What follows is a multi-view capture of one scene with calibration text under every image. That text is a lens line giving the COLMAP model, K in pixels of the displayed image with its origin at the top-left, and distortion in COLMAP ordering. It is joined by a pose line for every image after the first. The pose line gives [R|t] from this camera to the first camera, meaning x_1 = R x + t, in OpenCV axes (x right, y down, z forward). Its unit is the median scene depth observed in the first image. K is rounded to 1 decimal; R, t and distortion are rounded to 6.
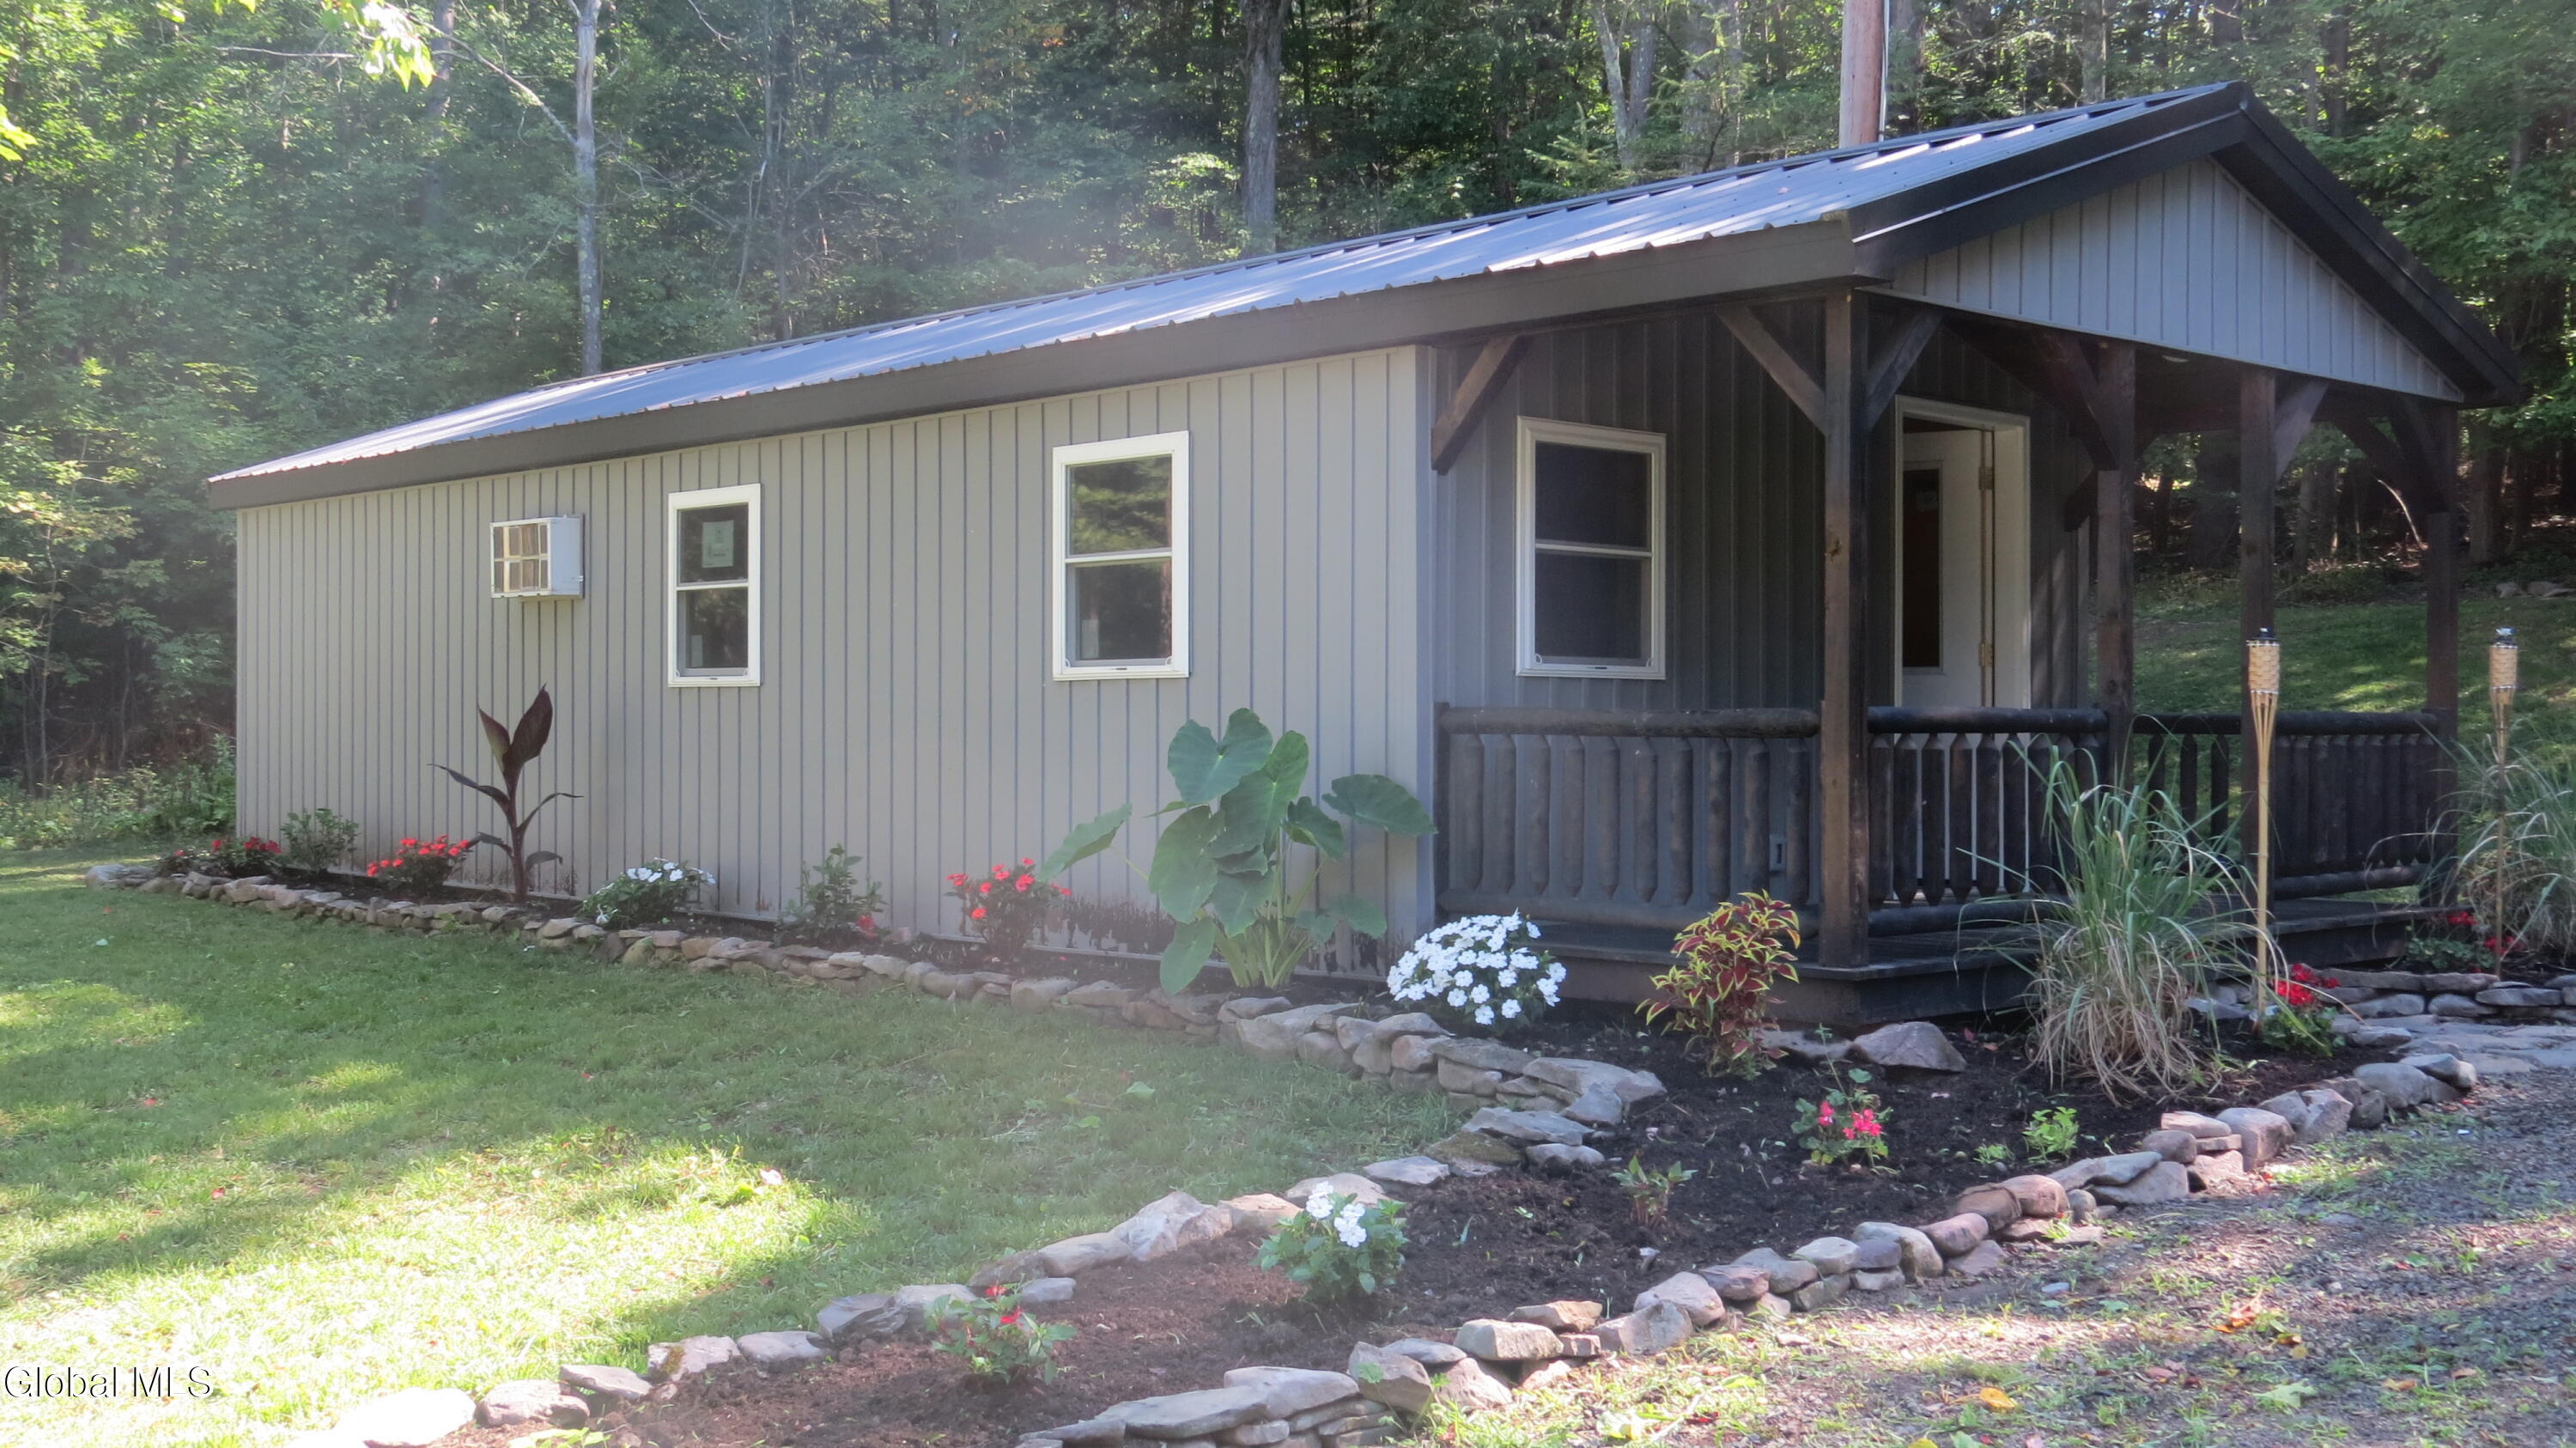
lens RADIAL K [[2807.8, 0, 1307.6], [0, 2807.8, 730.7], [0, 0, 1]] dist [-0.049981, 0.000000]
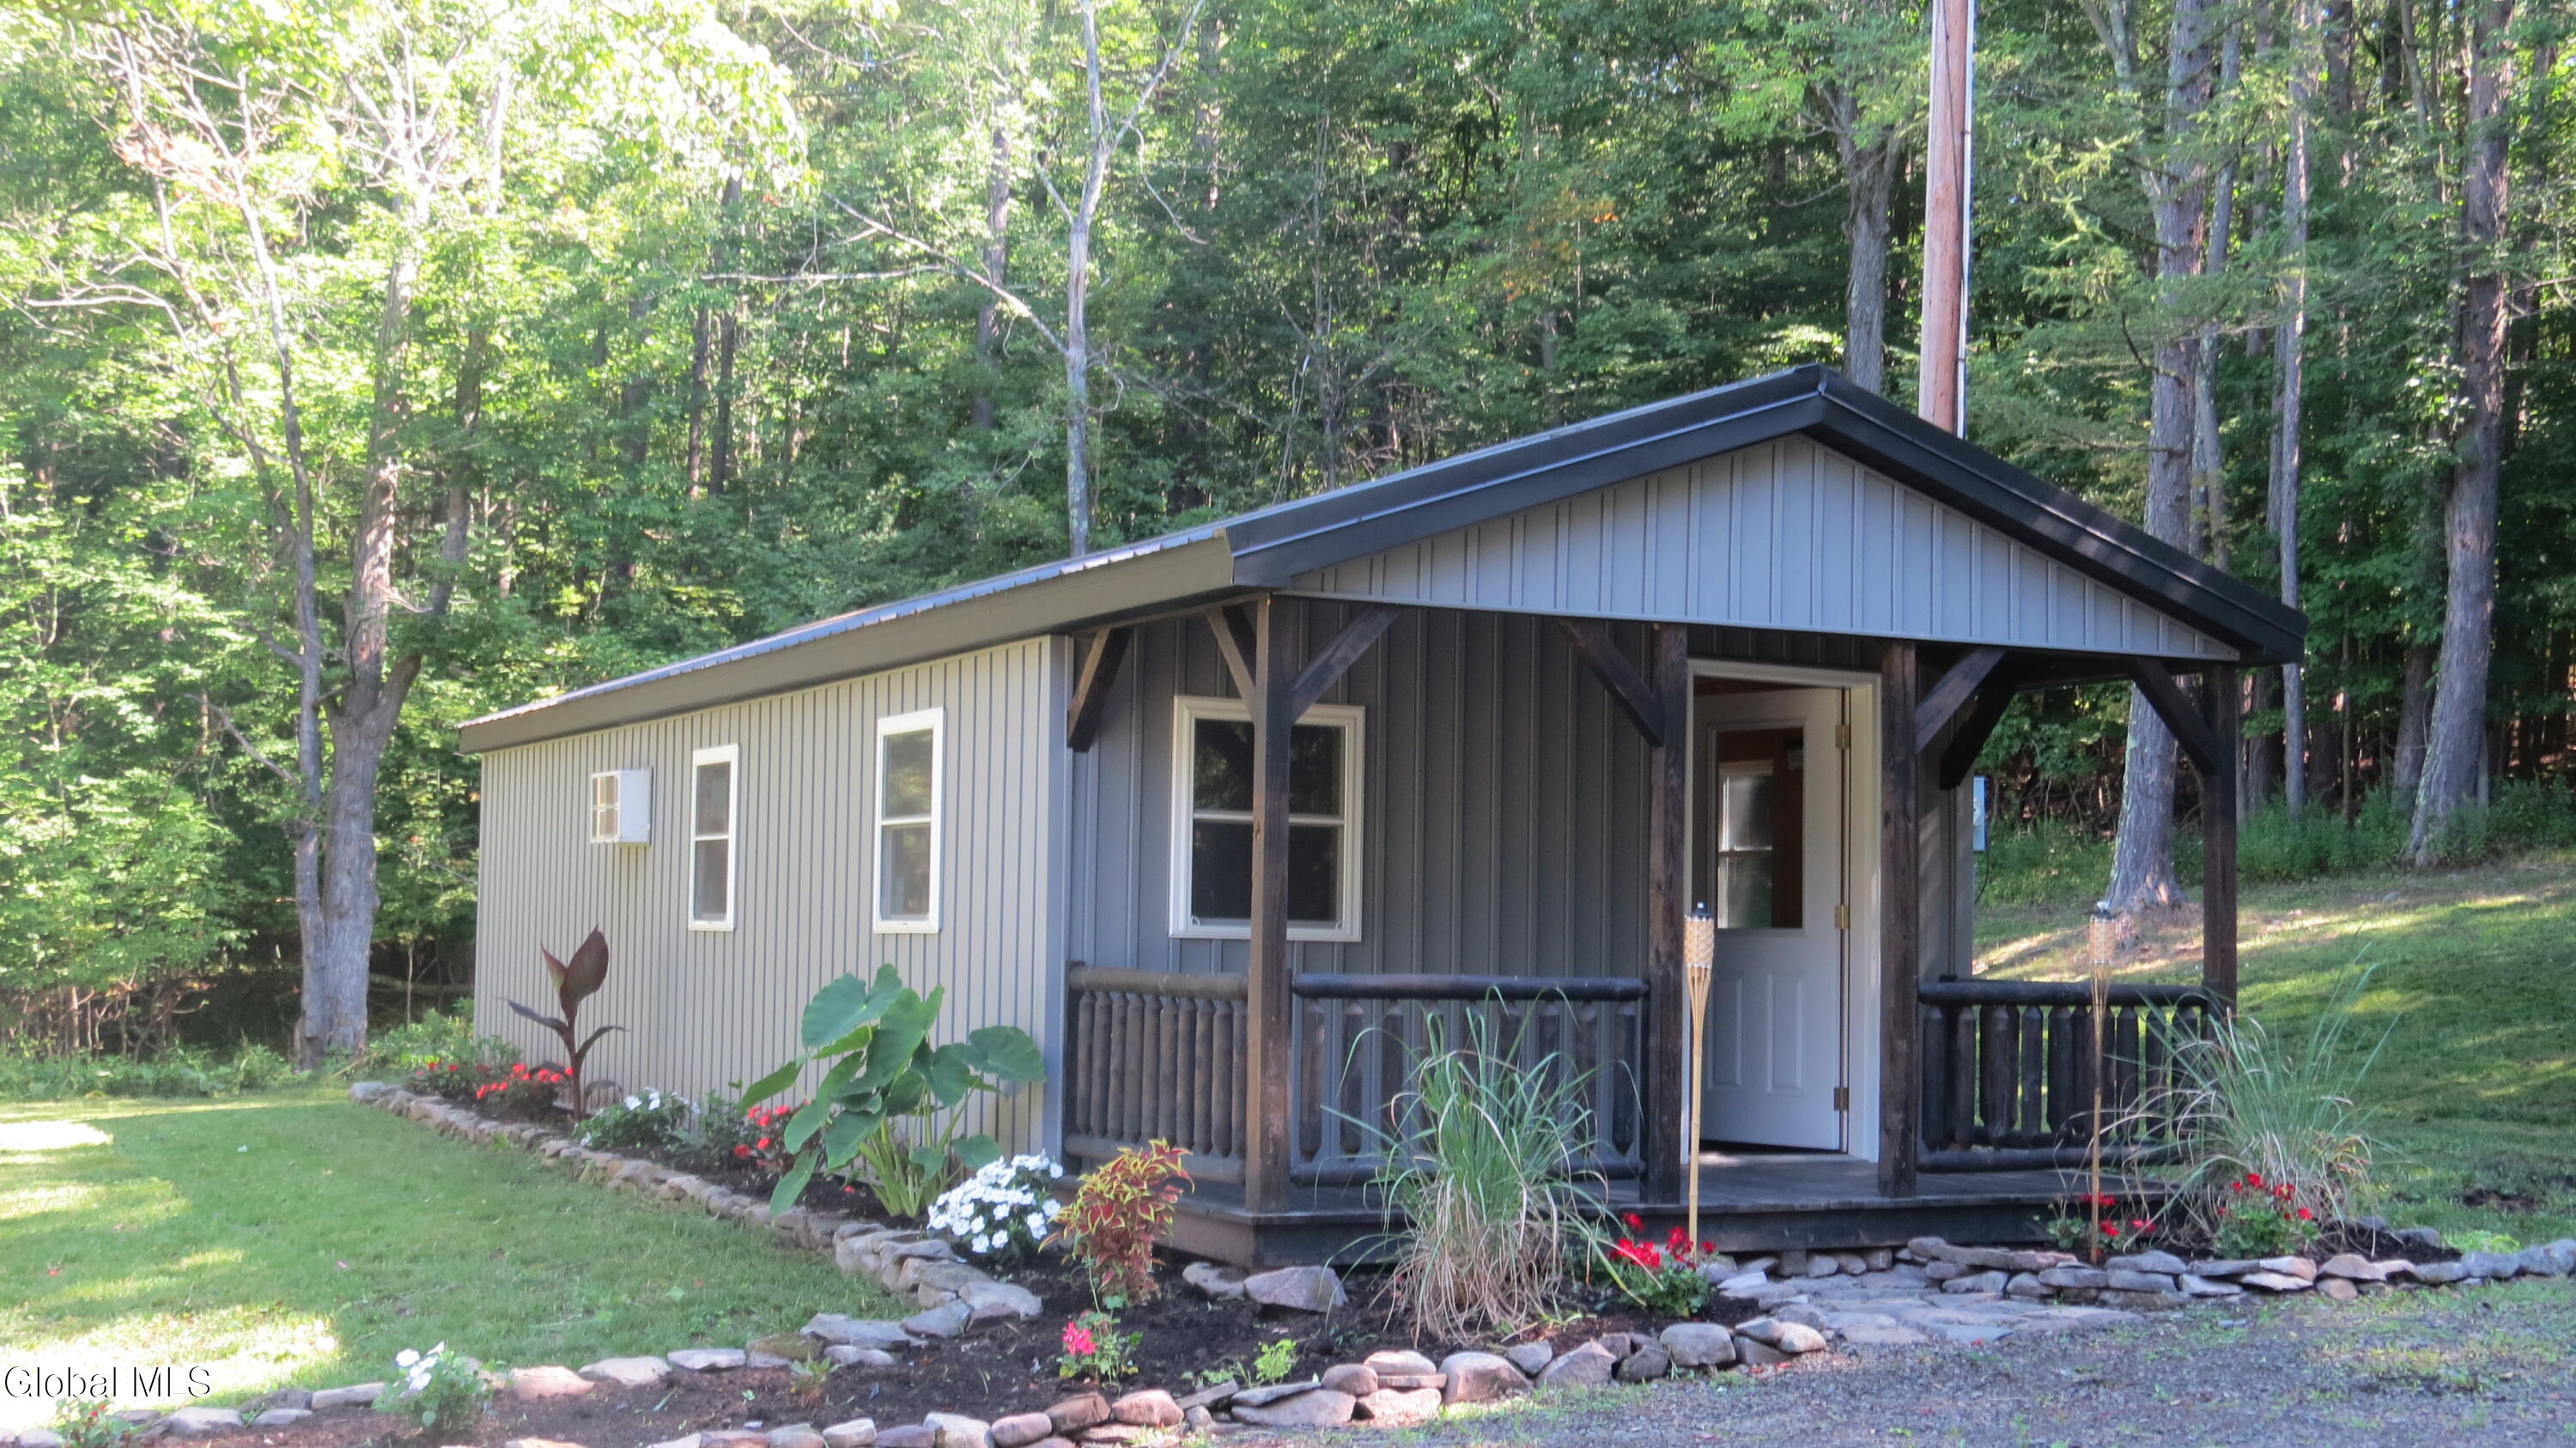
lens RADIAL K [[3314.9, 0, 1270.3], [0, 3314.9, 720.9], [0, 0, 1]] dist [-0.077327, 0.000000]
pose [[0.953539, -0.004760, -0.301232, 0.474181], [-0.017094, 0.997409, -0.069873, -0.013421], [0.300785, 0.071776, 0.950987, -0.191776]]
